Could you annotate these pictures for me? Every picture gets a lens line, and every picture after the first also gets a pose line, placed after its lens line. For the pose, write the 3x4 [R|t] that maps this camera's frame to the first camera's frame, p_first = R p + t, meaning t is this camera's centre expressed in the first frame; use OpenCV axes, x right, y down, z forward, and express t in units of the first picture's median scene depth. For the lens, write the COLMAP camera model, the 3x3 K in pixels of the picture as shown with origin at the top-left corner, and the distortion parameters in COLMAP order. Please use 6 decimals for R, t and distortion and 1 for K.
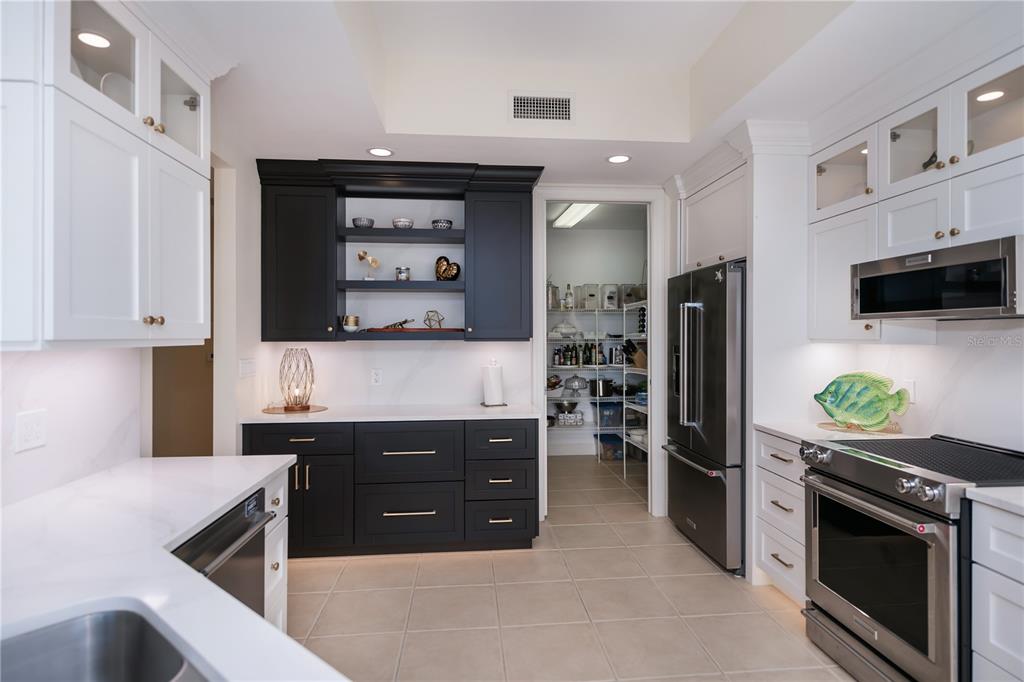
lens RADIAL K [[539.9, 0, 515.6], [0, 539.9, 334.9], [0, 0, 1]] dist [-0.000642, 0.000658]
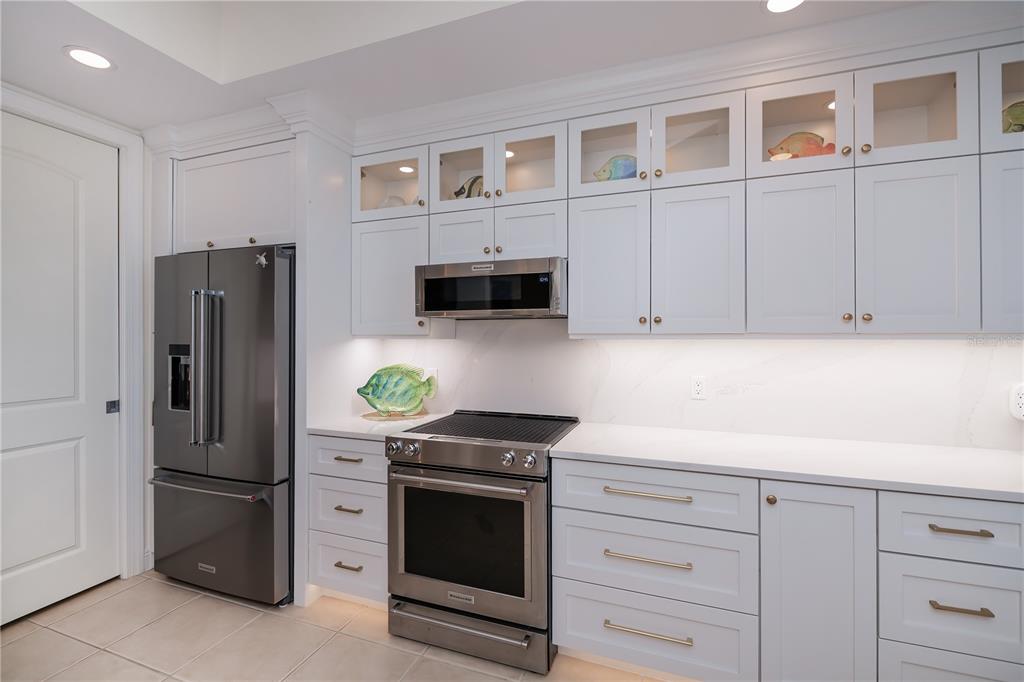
lens RADIAL K [[431.0, 0, 517.2], [0, 431.0, 336.8], [0, 0, 1]] dist [0.000583, -0.000889]
pose [[0.424602, -0.000101, 0.905380, -0.065057], [0.002373, 0.999997, -0.001001, 0.012292], [-0.905377, 0.002573, 0.424601, 0.377698]]
